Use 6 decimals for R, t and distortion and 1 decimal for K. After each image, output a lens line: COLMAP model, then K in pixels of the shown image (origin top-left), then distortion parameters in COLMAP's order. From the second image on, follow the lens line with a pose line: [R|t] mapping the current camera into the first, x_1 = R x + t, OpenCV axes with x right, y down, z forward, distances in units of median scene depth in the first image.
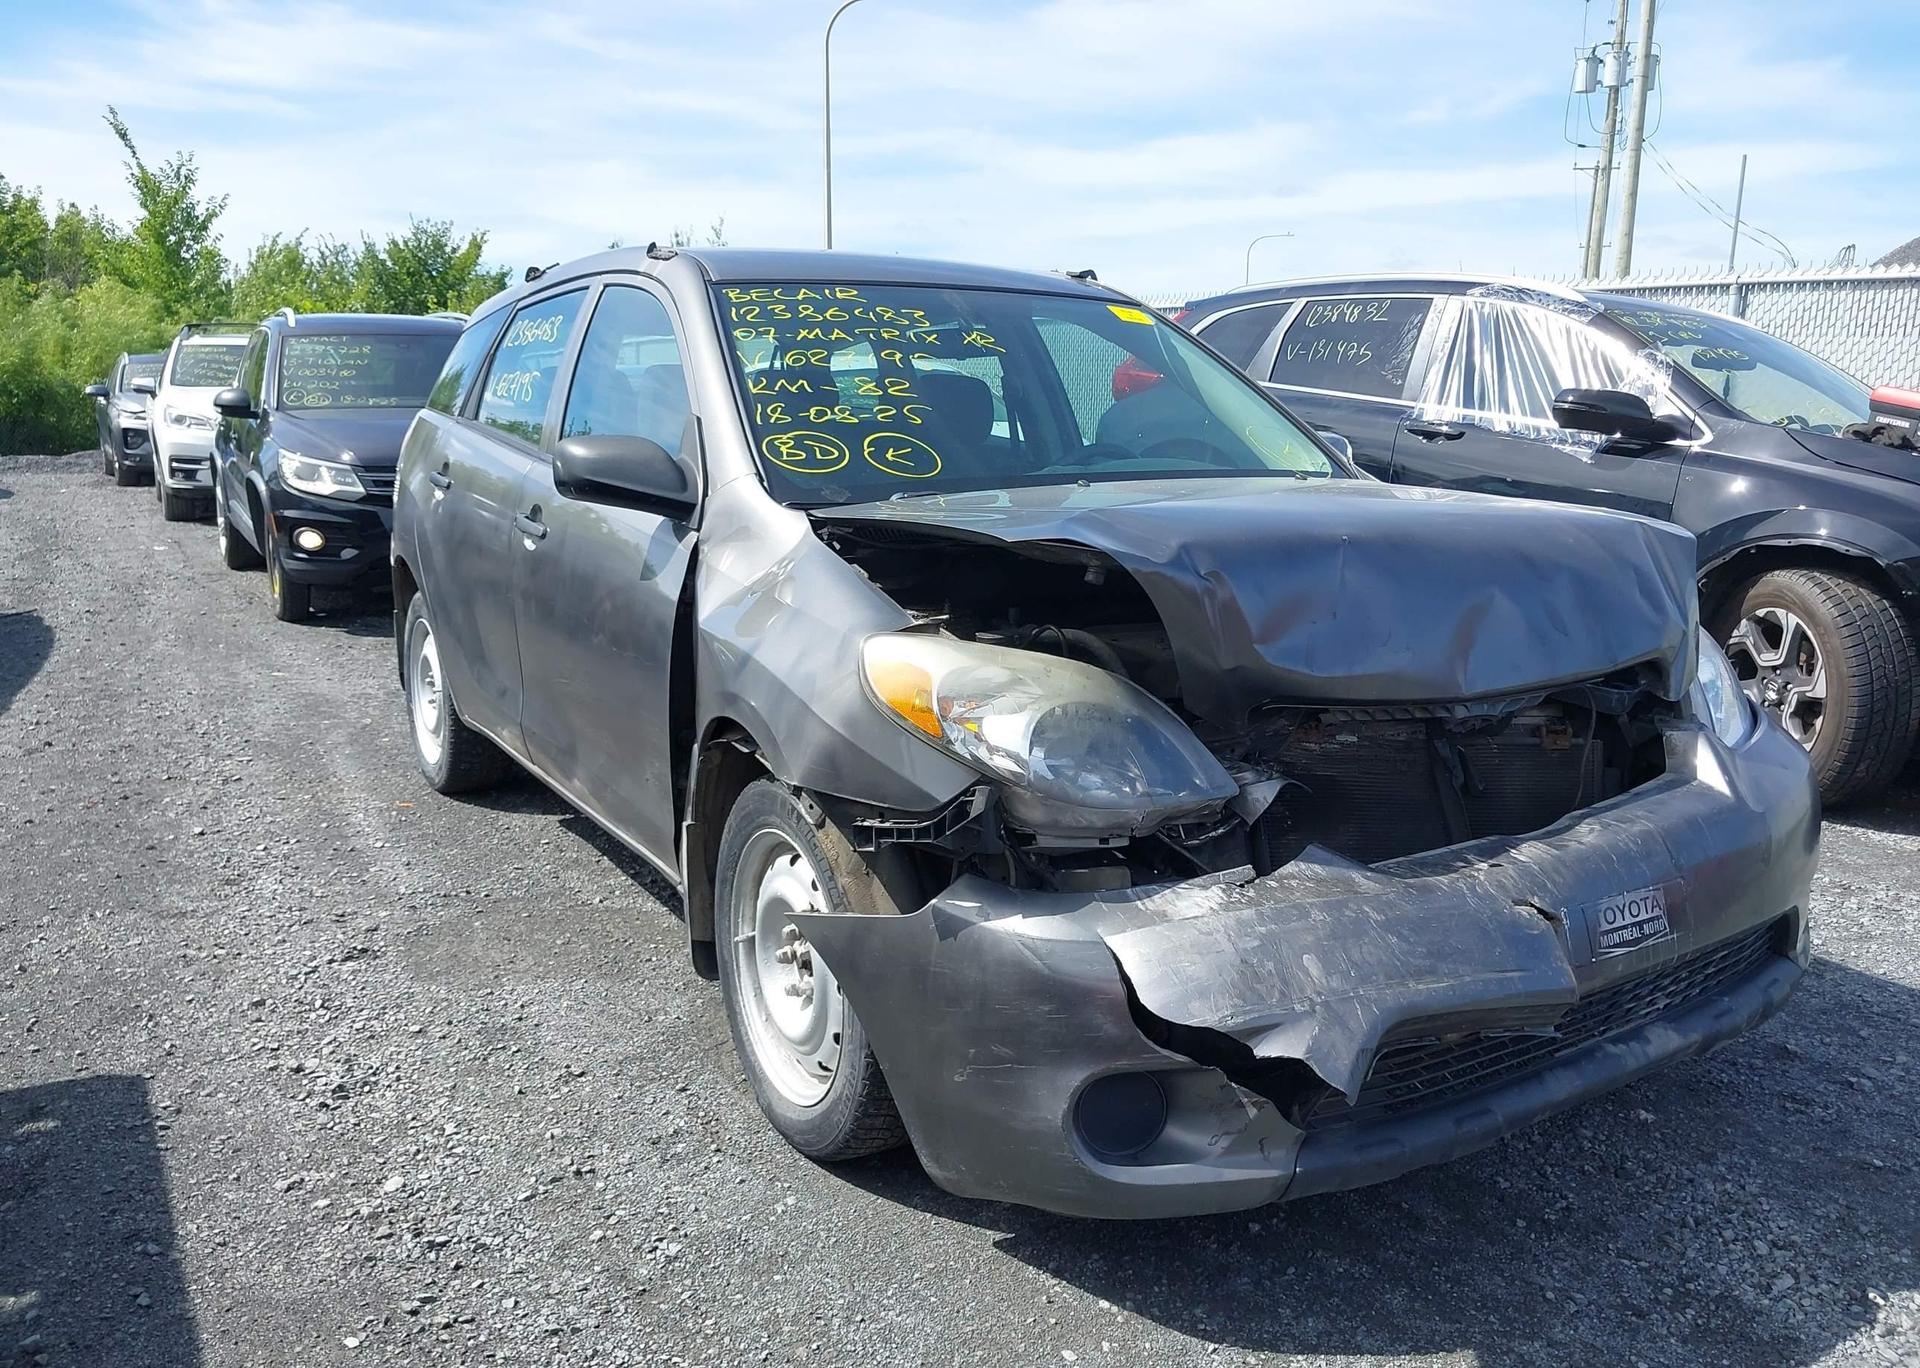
lens RADIAL K [[1538.2, 0, 970.6], [0, 1538.2, 674.3], [0, 0, 1]] dist [0.029960, -0.038800]
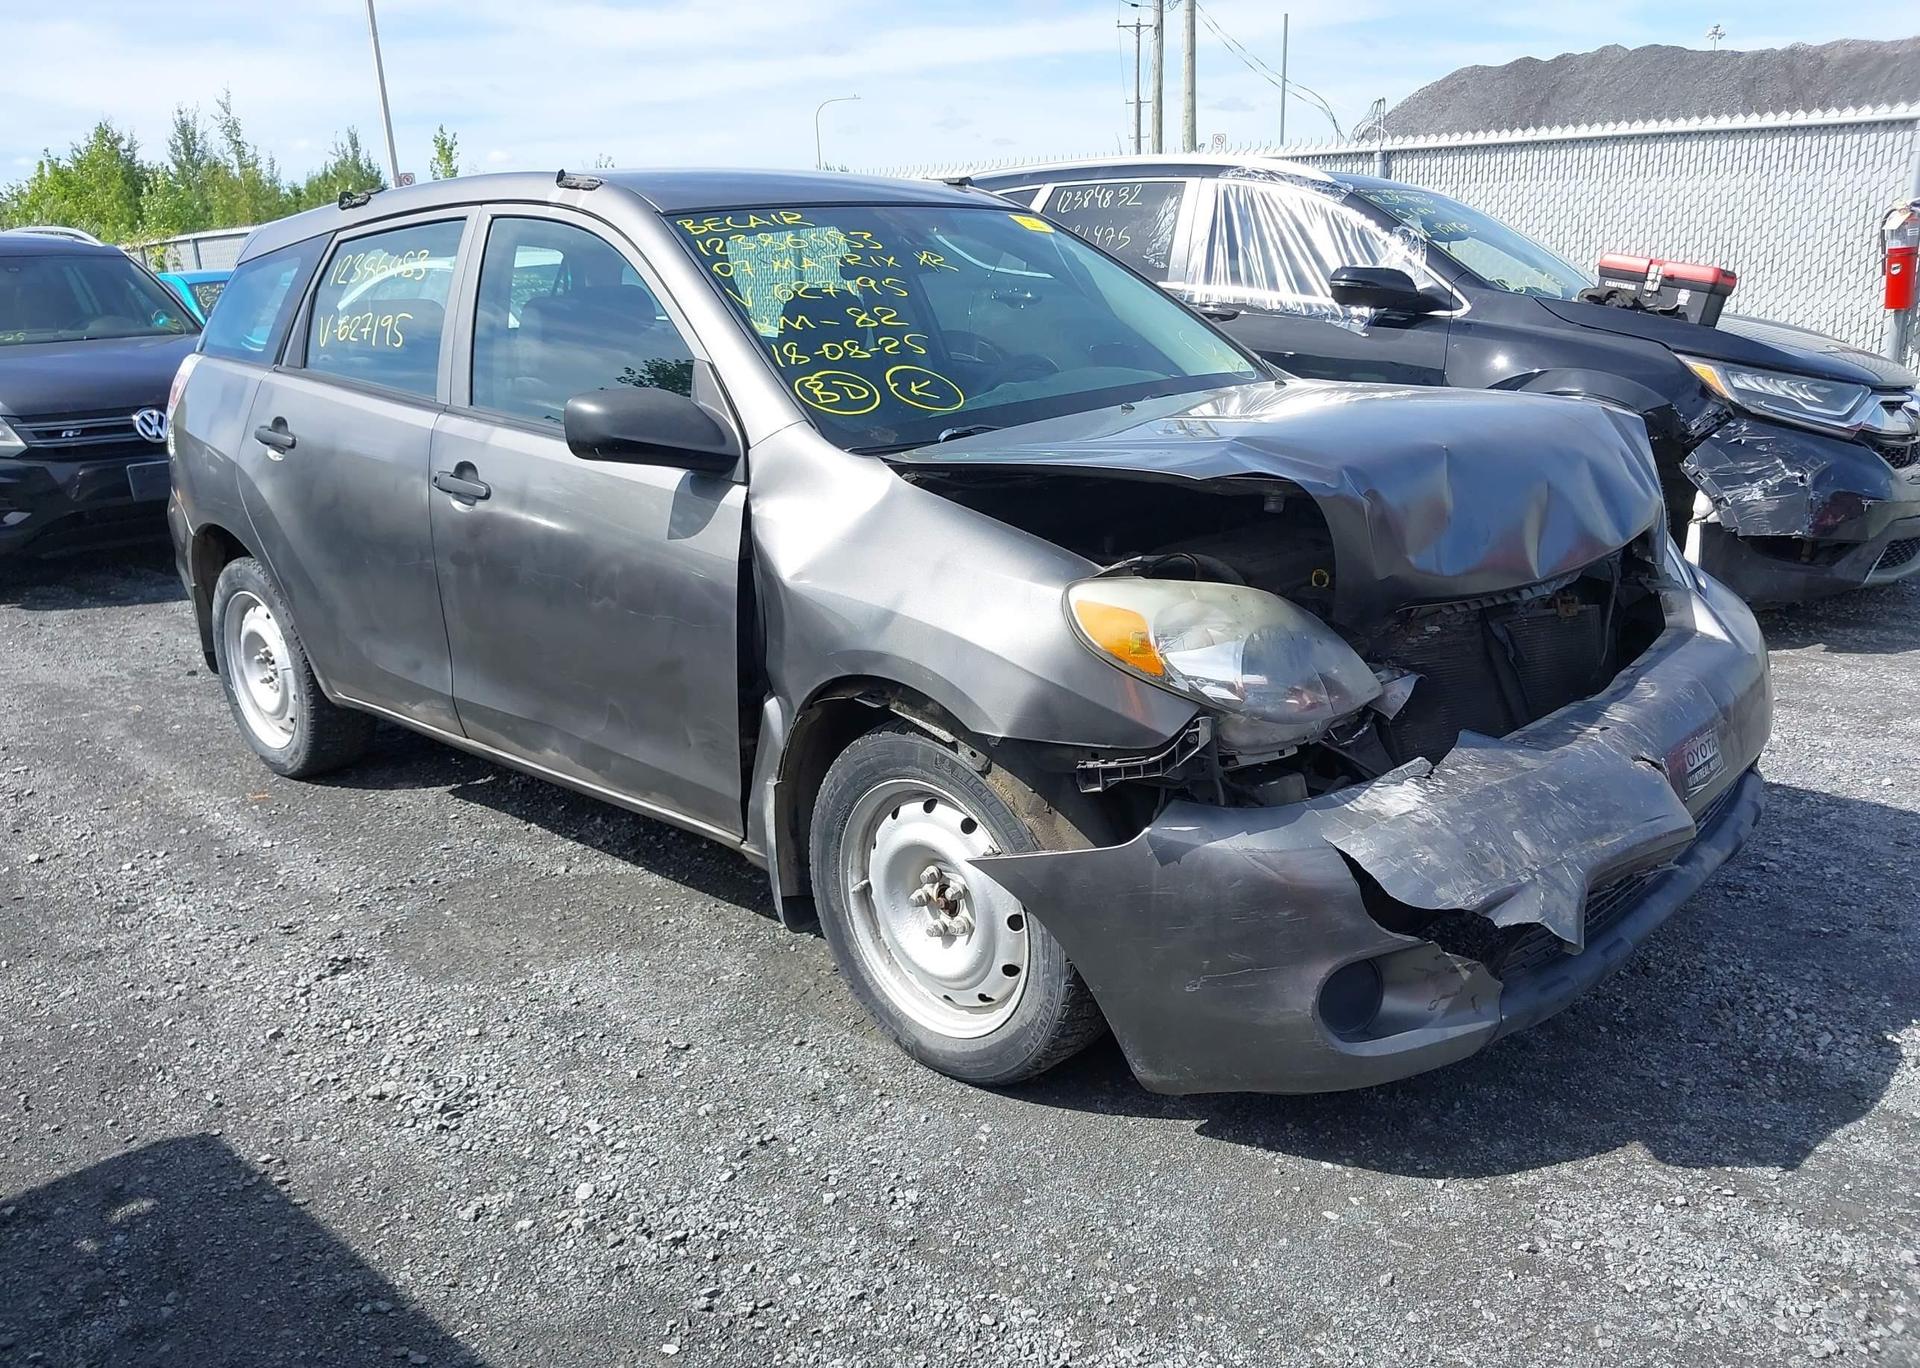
lens RADIAL K [[1540.8, 0, 973.7], [0, 1540.8, 691.0], [0, 0, 1]] dist [0.028441, -0.038631]
pose [[0.960123, -0.118415, 0.253263, -0.337721], [0.095280, 0.990233, 0.101784, -0.055332], [-0.262842, -0.073594, 0.962028, 0.023125]]
